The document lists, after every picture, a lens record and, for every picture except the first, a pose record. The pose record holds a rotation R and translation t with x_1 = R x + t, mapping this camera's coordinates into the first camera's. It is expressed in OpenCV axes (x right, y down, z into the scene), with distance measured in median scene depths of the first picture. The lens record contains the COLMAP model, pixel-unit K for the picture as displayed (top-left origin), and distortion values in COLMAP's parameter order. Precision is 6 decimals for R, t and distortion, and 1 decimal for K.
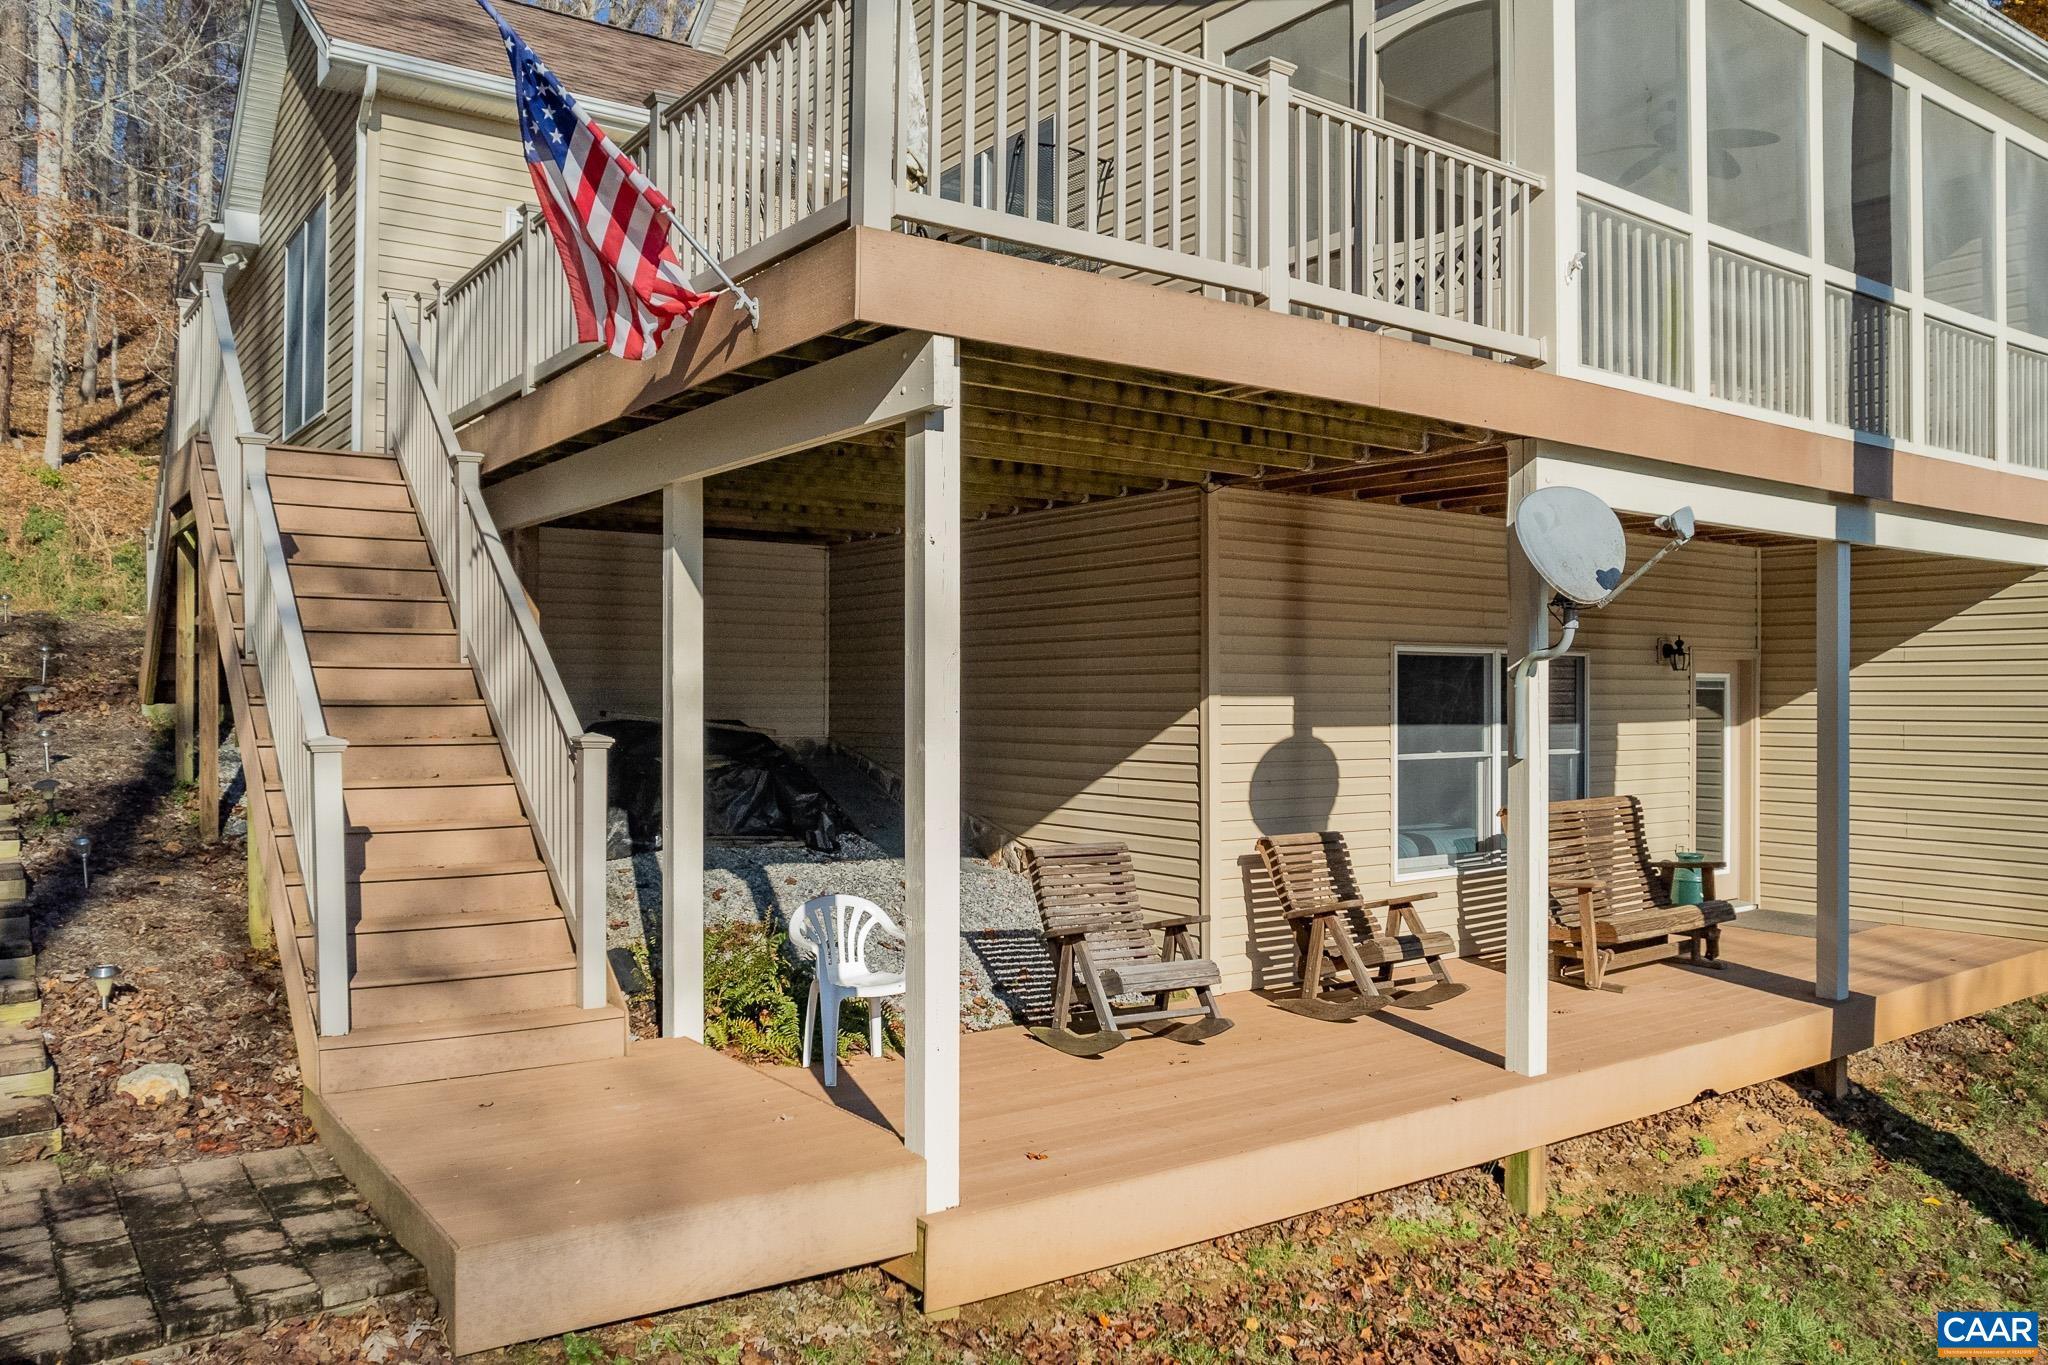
lens RADIAL K [[1642.1, 0, 1151.0], [0, 1642.1, 688.1], [0, 0, 1]] dist [-0.032457, -0.001021]
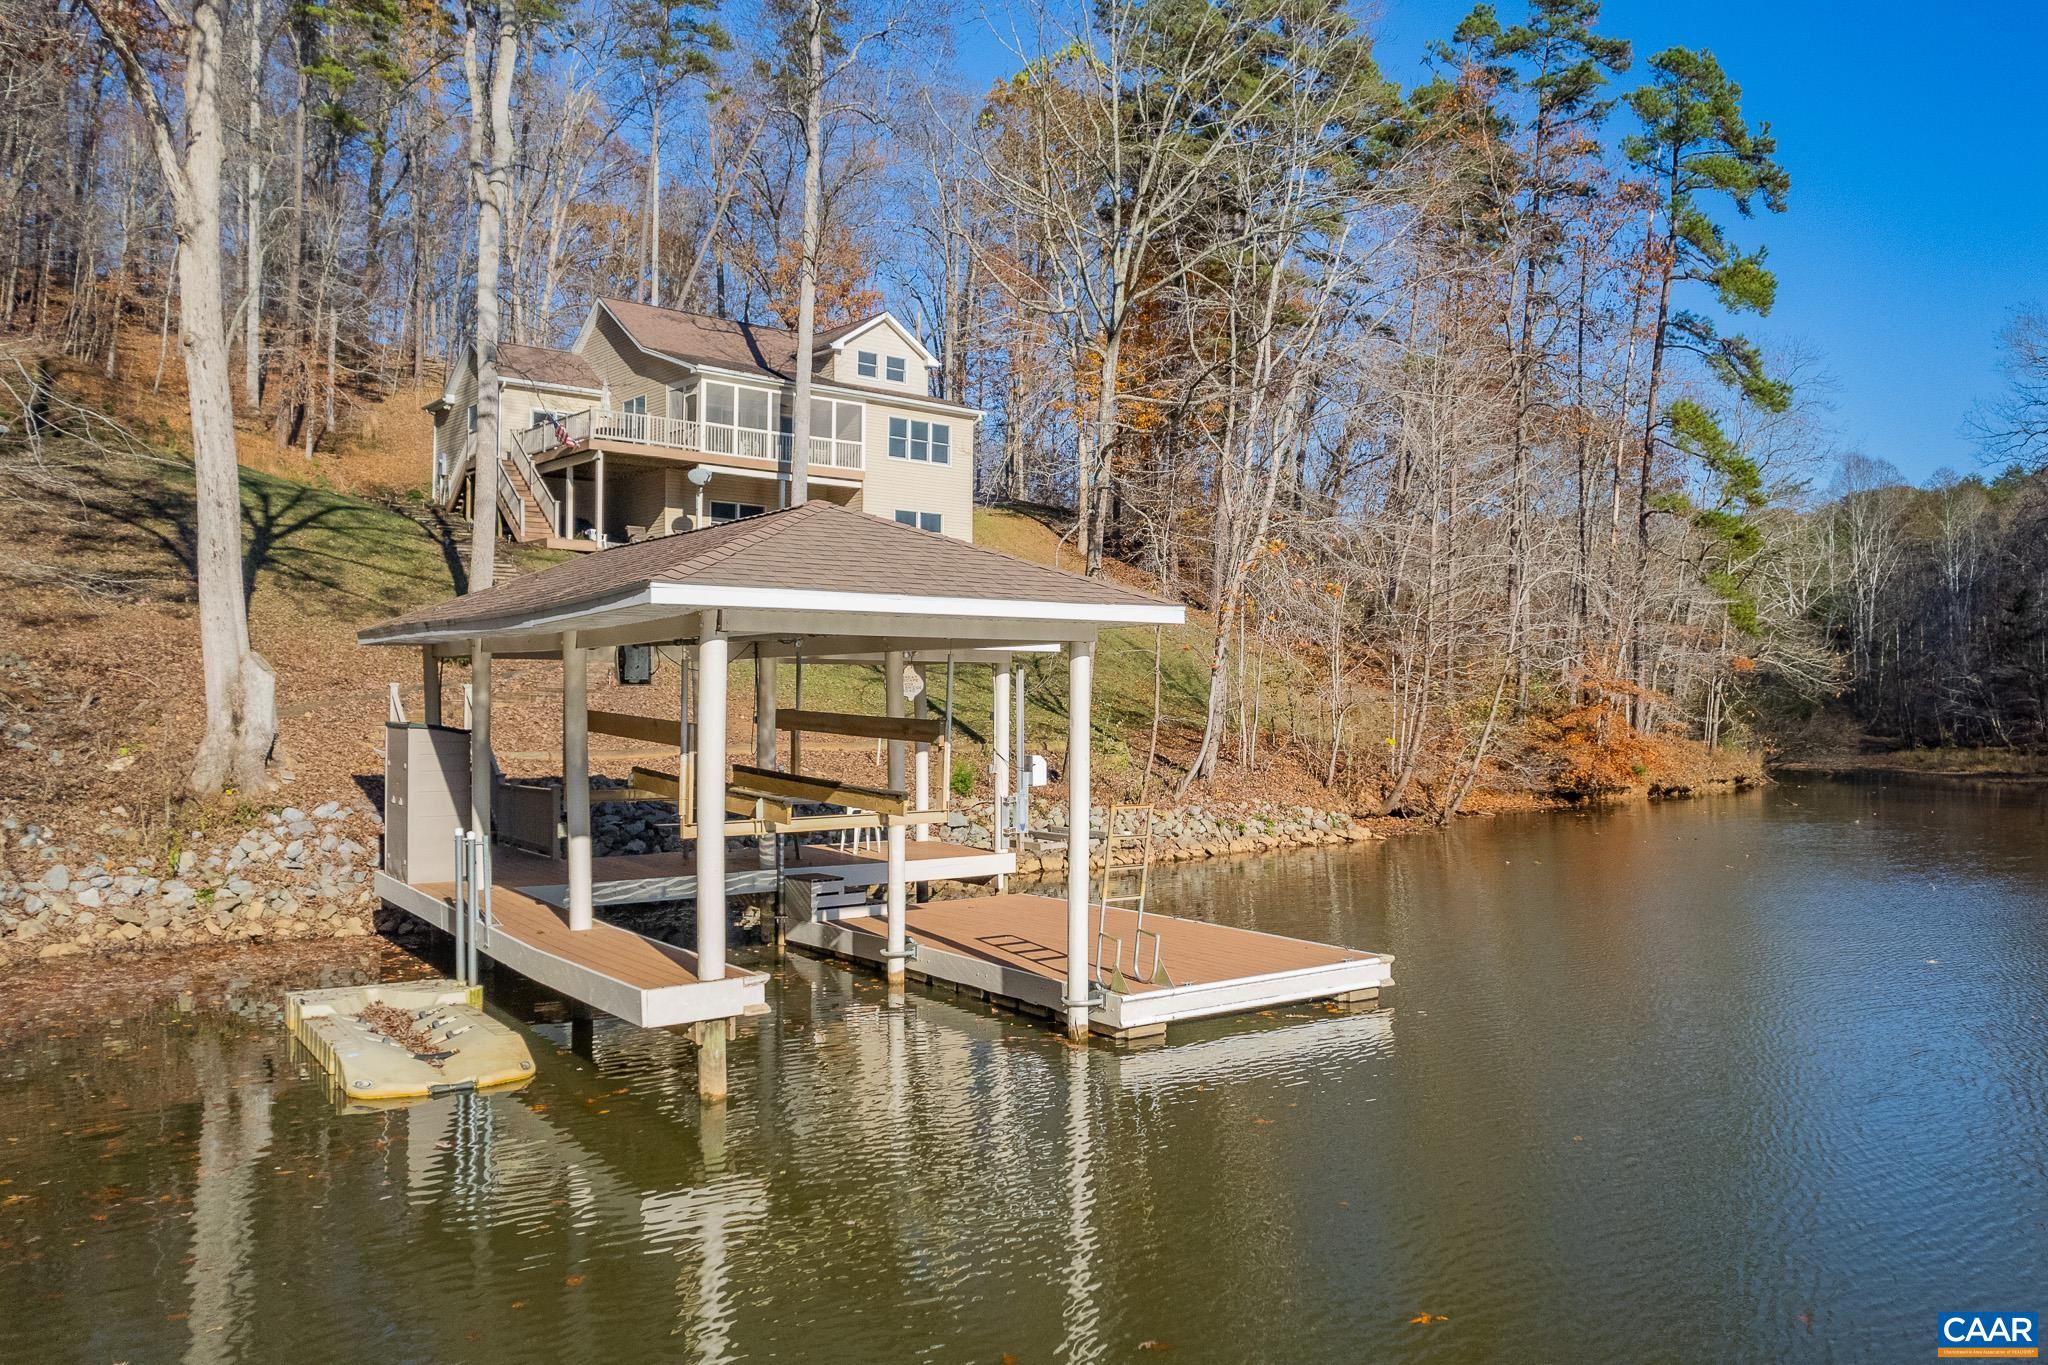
lens RADIAL K [[1536.4, 0, 1195.5], [0, 1536.4, 674.6], [0, 0, 1]] dist [-0.041538, 0.003430]
pose [[0.994699, 0.001911, 0.102808, 1.418346], [-0.000579, 0.999916, -0.012986, 0.703500], [-0.102824, 0.012858, 0.994616, -4.769008]]
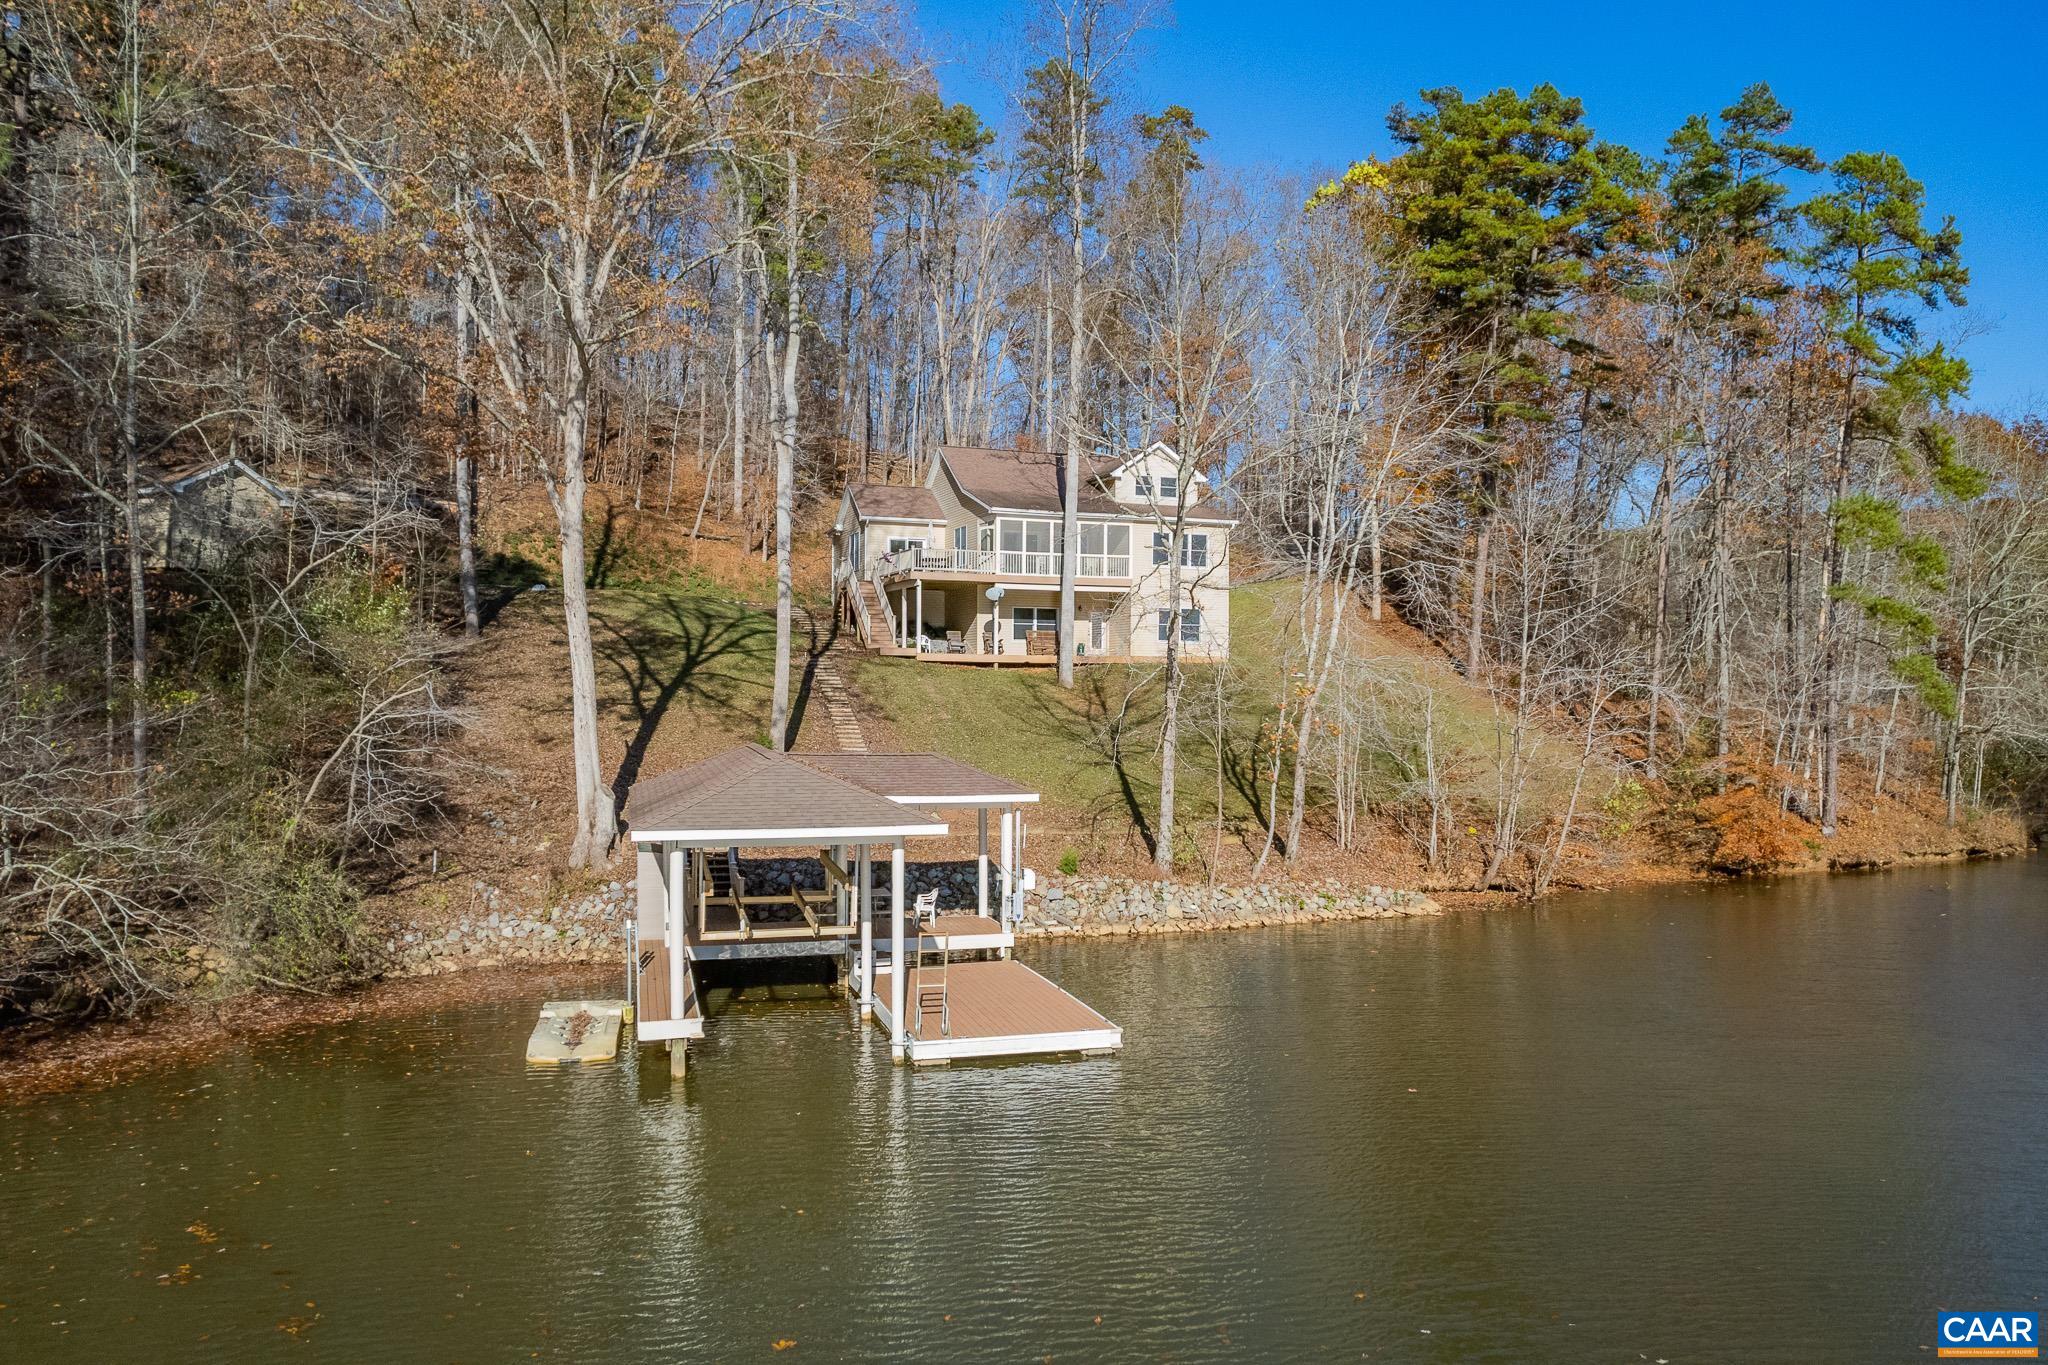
lens RADIAL K [[1529.7, 0, 1100.8], [0, 1529.7, 673.9], [0, 0, 1]] dist [-0.045487, 0.000906]
pose [[0.961506, -0.000384, -0.274783, 2.620839], [-0.002275, 0.999954, -0.009358, 0.359509], [0.274774, 0.009623, 0.961461, -5.798572]]
